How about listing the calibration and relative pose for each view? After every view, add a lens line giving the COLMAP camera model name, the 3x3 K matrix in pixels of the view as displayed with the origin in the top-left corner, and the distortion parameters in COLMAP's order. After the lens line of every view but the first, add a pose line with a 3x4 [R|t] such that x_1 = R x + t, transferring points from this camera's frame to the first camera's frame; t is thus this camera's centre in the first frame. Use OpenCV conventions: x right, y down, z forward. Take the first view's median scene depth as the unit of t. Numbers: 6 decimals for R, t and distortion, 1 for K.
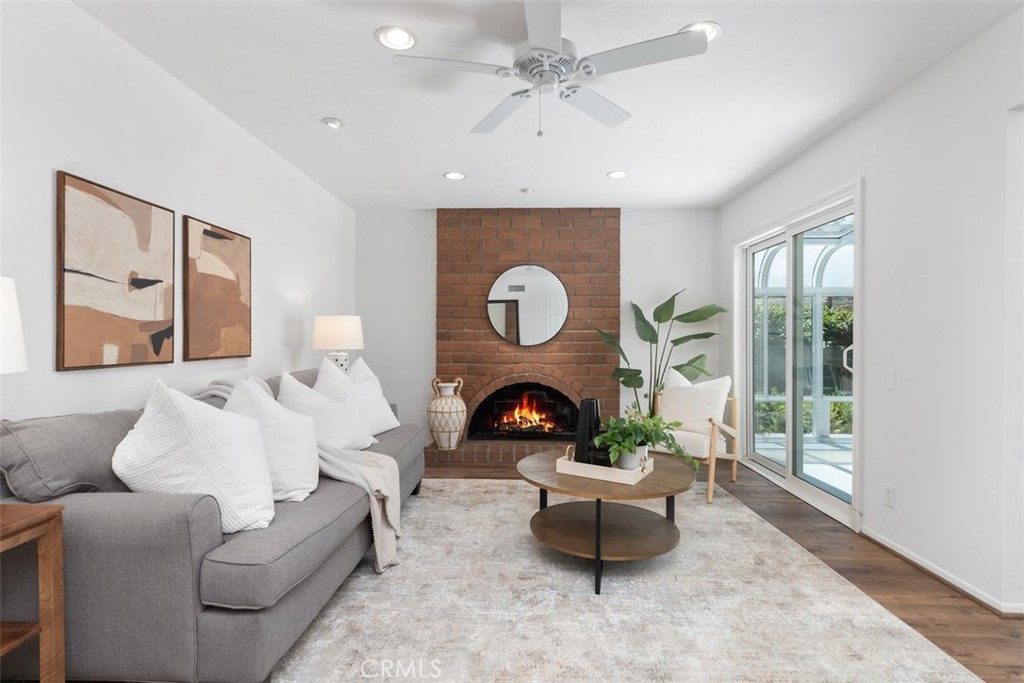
lens RADIAL K [[502.8, 0, 510.9], [0, 502.8, 340.5], [0, 0, 1]] dist [0.002714, 0.001846]
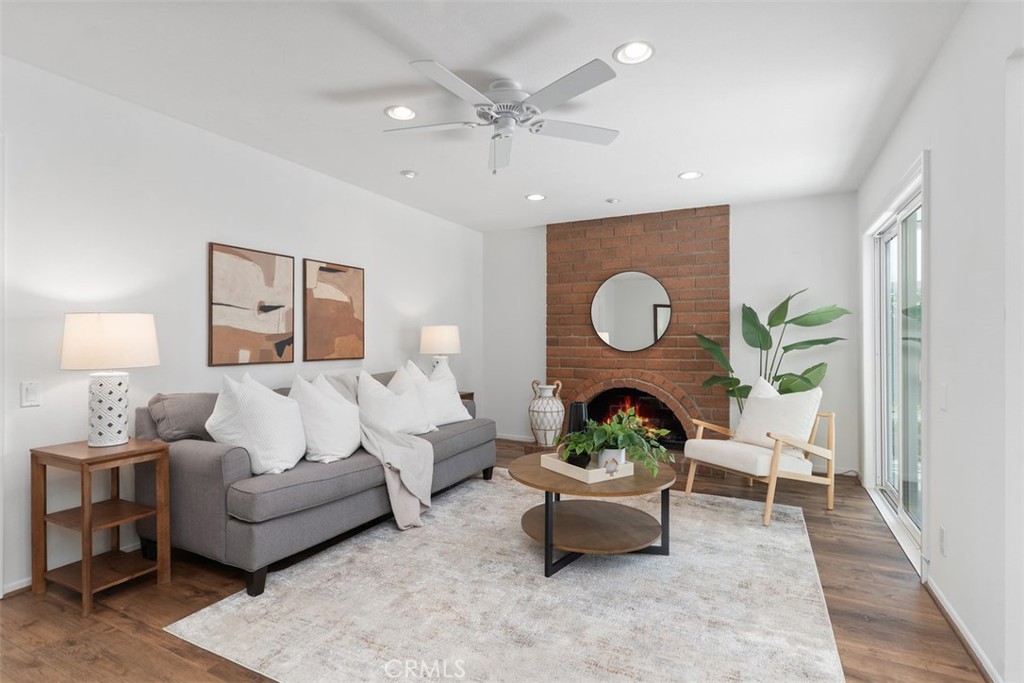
lens RADIAL K [[502.8, 0, 507.5], [0, 502.8, 340.9], [0, 0, 1]] dist [0.002714, 0.001846]
pose [[0.904885, -0.001719, -0.425652, 0.447599], [-0.000669, 0.999985, -0.005461, -0.008738], [0.425655, 0.005226, 0.904871, -0.035768]]
